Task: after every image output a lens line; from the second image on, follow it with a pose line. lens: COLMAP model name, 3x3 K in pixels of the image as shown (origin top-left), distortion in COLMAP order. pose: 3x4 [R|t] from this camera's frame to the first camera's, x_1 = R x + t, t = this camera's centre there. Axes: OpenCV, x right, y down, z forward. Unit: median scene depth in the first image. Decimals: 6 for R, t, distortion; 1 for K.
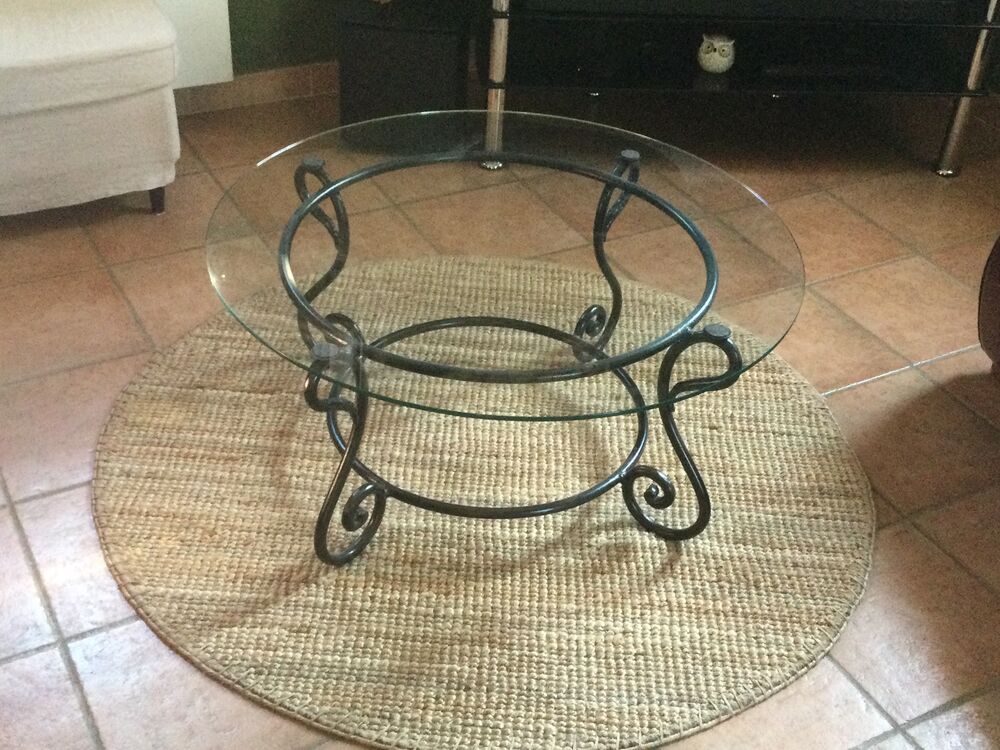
lens RADIAL K [[1312.1, 0, 500.4], [0, 1312.1, 375.0], [0, 0, 1]] dist [-0.020367, 0.000000]
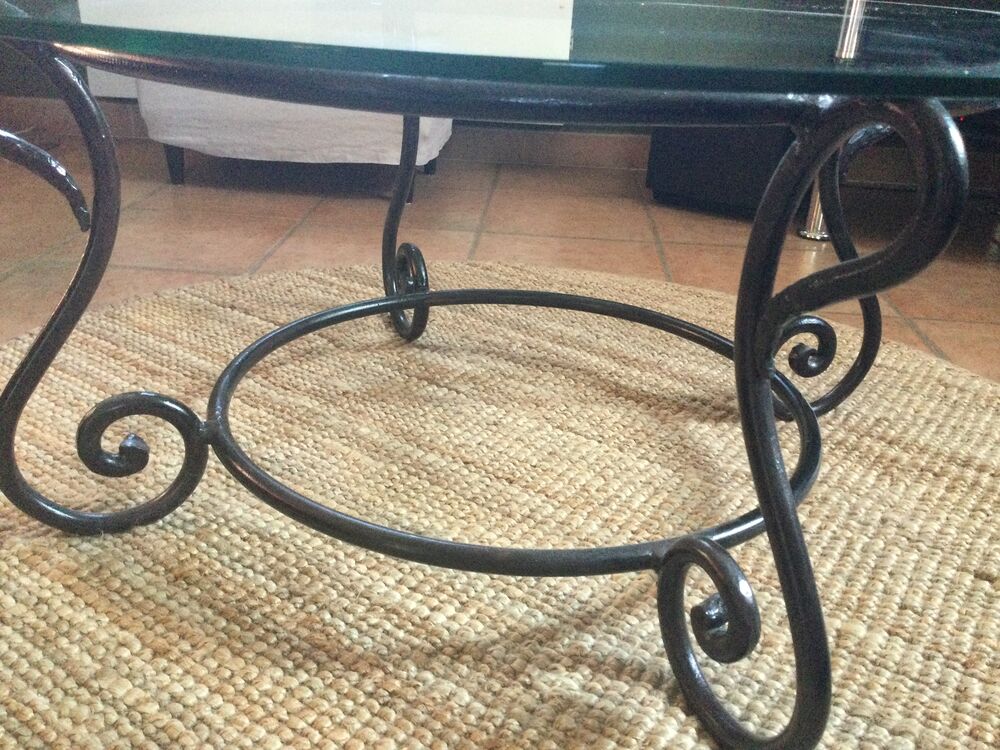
lens RADIAL K [[893.4, 0, 499.1], [0, 893.4, 374.4], [0, 0, 1]] dist [0.023189, 0.005756]
pose [[0.835133, 0.189323, -0.516439, 0.190116], [-0.297020, 0.945463, -0.133711, 0.074255], [0.462959, 0.265060, 0.845820, 0.705838]]
